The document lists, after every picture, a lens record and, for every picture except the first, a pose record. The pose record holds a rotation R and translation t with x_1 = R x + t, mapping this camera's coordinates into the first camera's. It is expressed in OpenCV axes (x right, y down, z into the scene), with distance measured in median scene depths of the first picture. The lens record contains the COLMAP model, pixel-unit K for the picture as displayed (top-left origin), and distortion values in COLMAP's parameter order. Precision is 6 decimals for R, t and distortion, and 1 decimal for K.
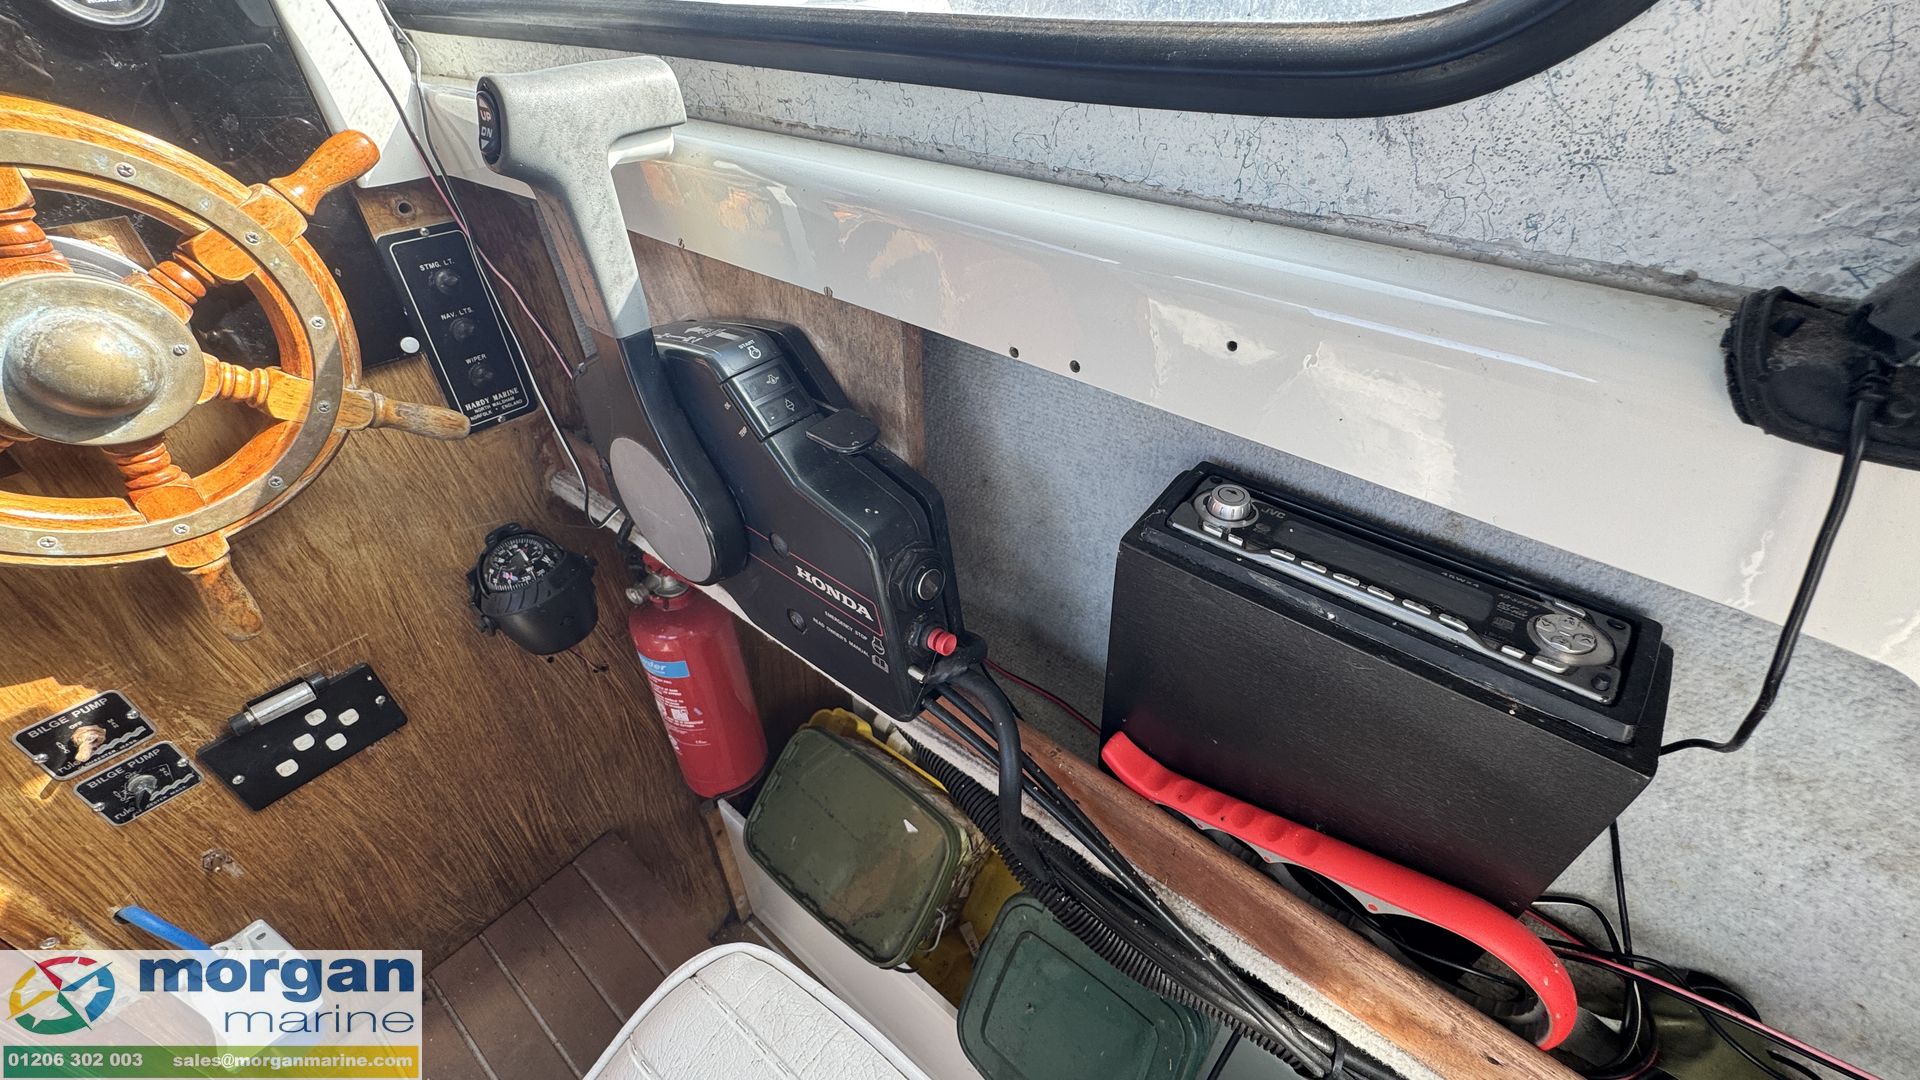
lens RADIAL K [[767.1, 0, 959.2], [0, 767.1, 538.6], [0, 0, 1]] dist [-0.003178, 0.000060]
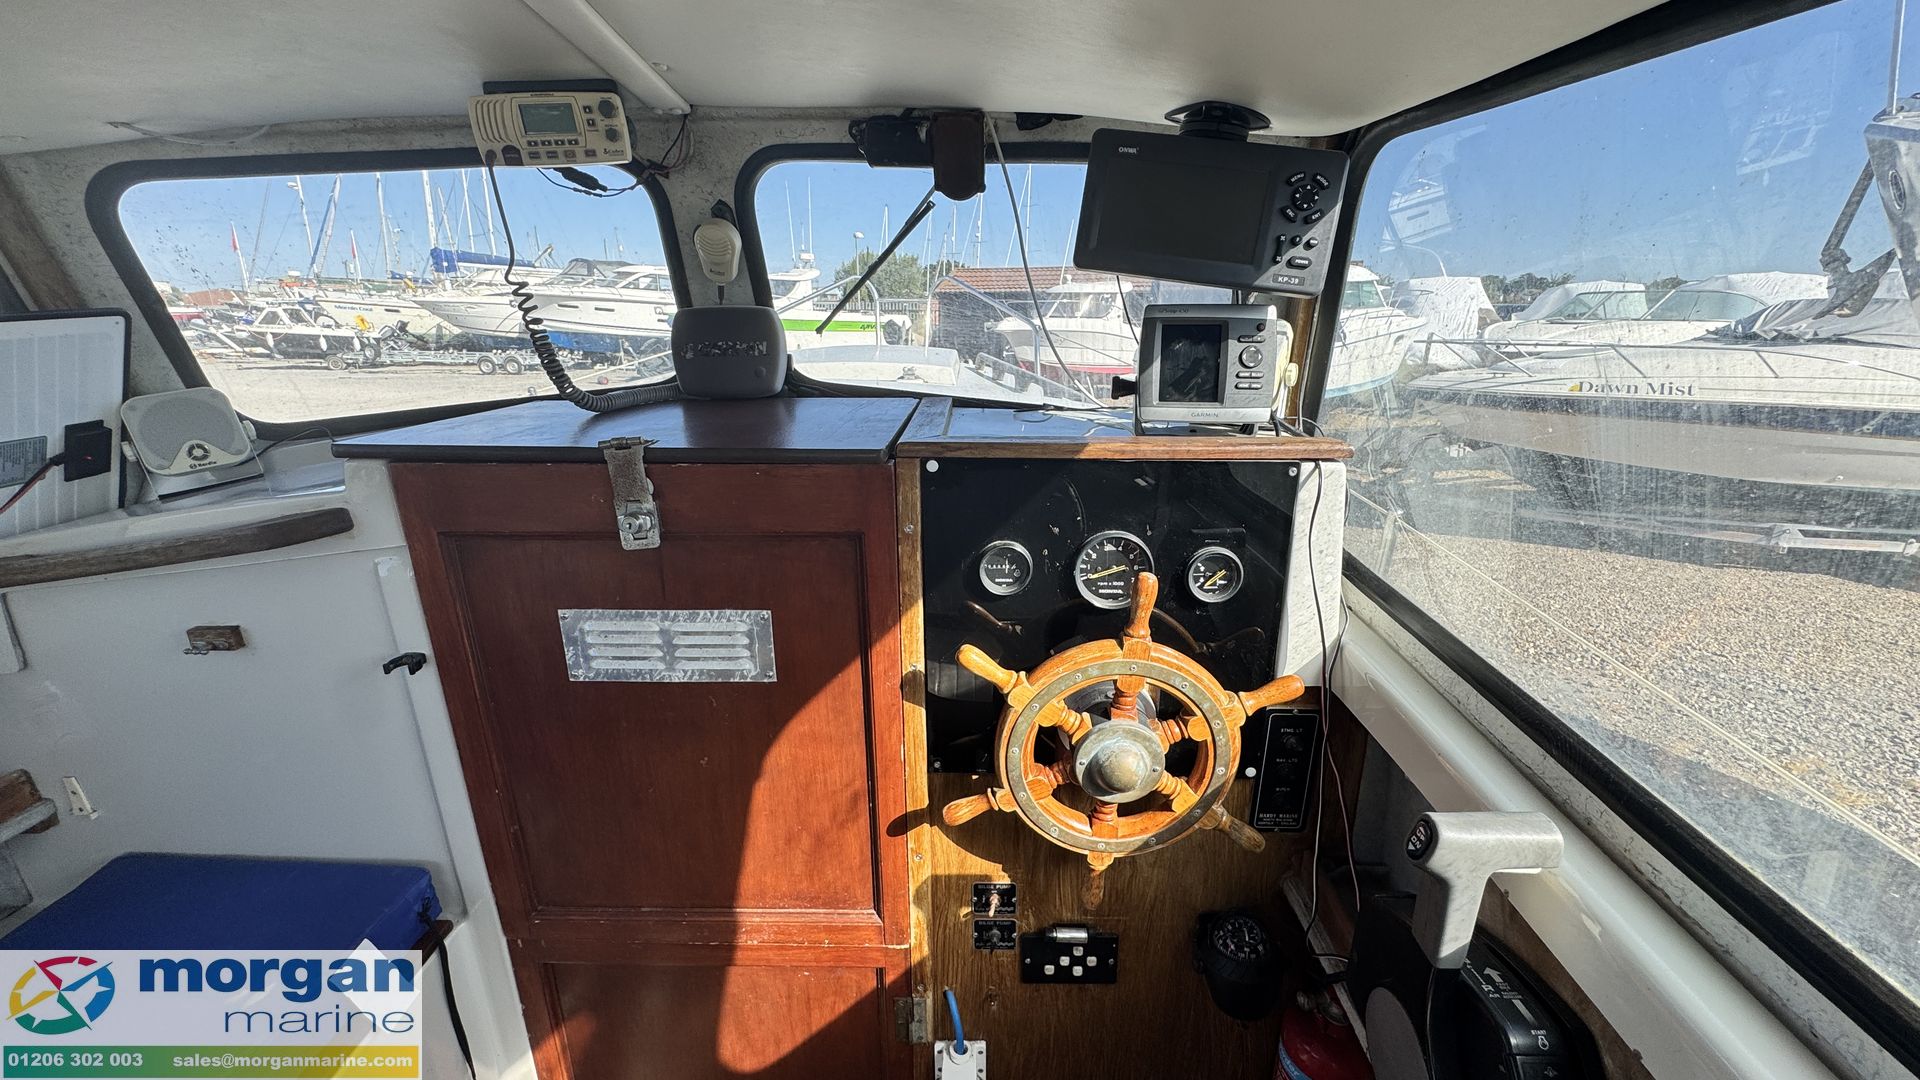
lens RADIAL K [[764.0, 0, 961.2], [0, 764.0, 537.8], [0, 0, 1]] dist [-0.003491, 0.000150]
pose [[0.613520, 0.267320, -0.743057, -0.099617], [-0.475934, 0.876032, -0.077807, -0.285808], [0.630143, 0.401382, 0.664690, -0.529014]]
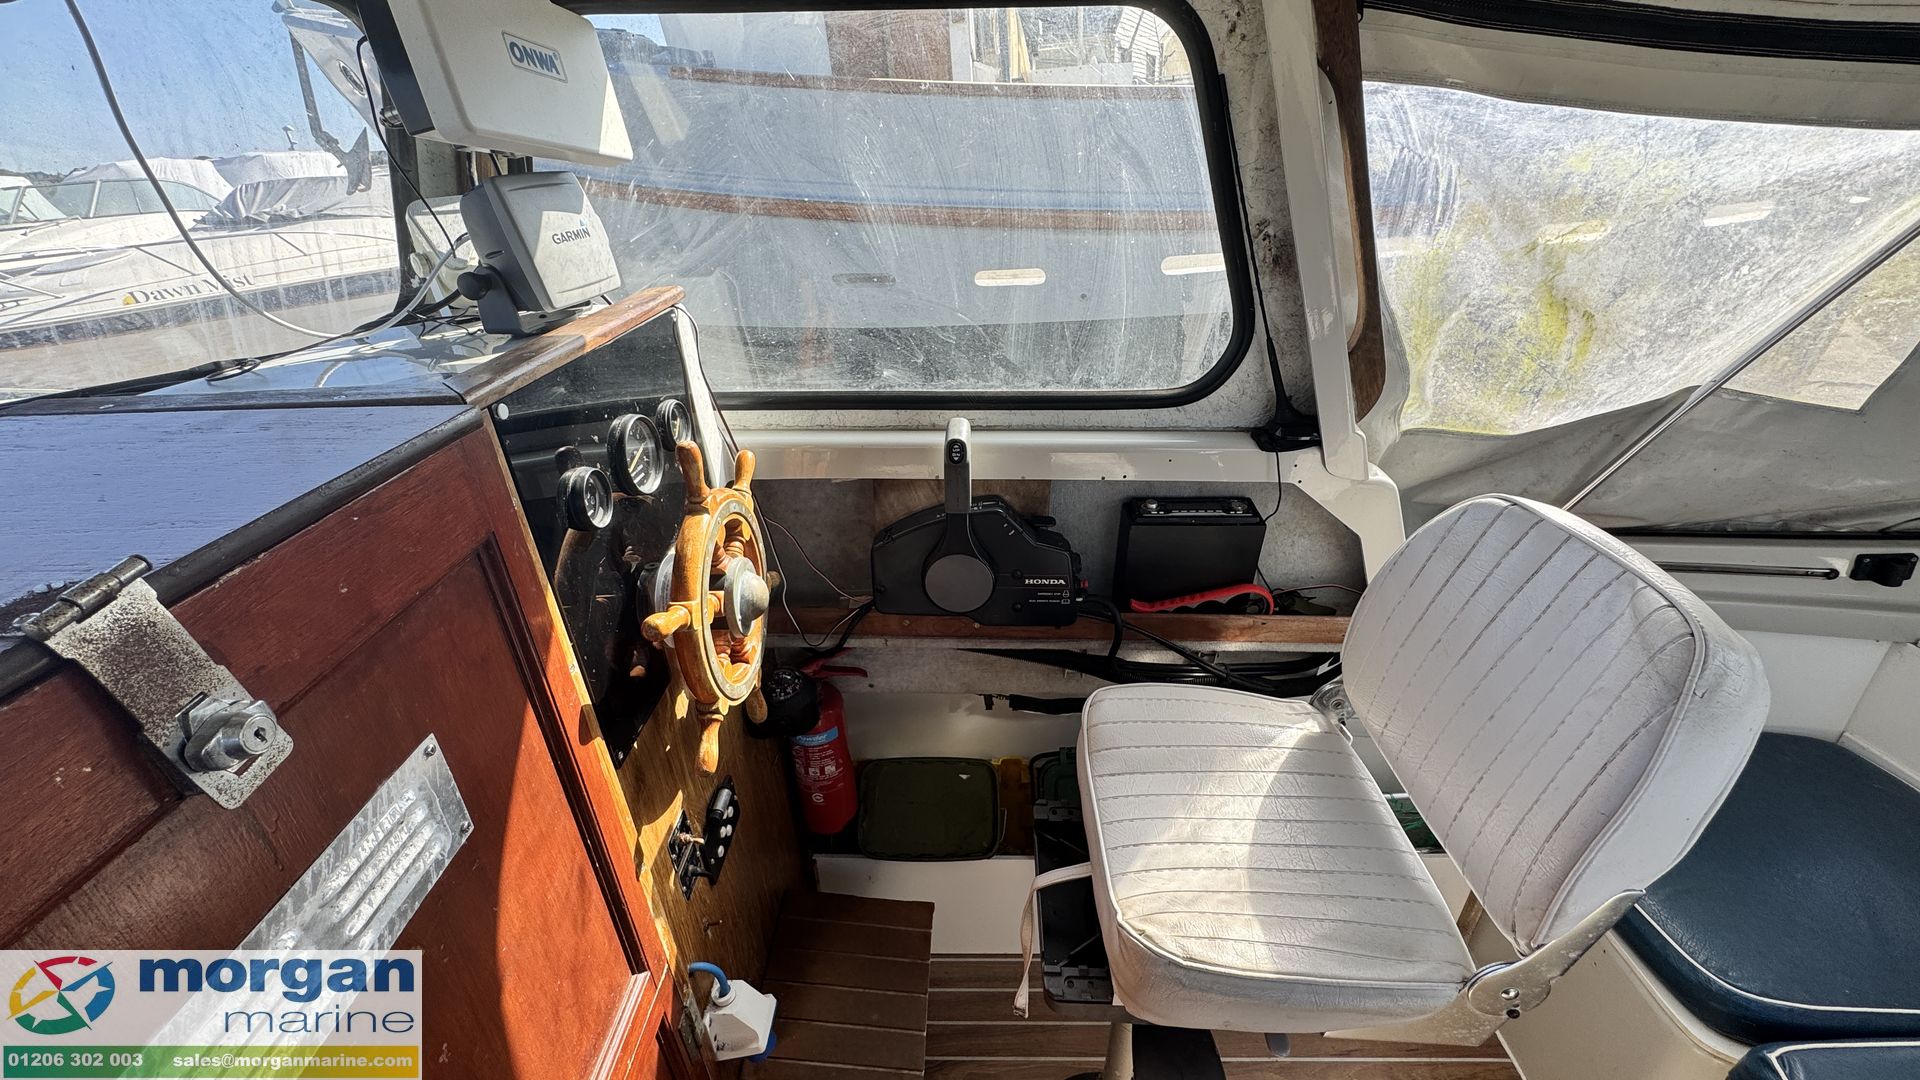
lens RADIAL K [[764.0, 0, 961.2], [0, 764.0, 537.8], [0, 0, 1]] dist [-0.003491, 0.000150]
pose [[0.786377, -0.291736, 0.544520, -1.317747], [0.379553, 0.923634, -0.053285, -0.030053], [-0.487392, 0.248576, 0.837054, -0.829078]]
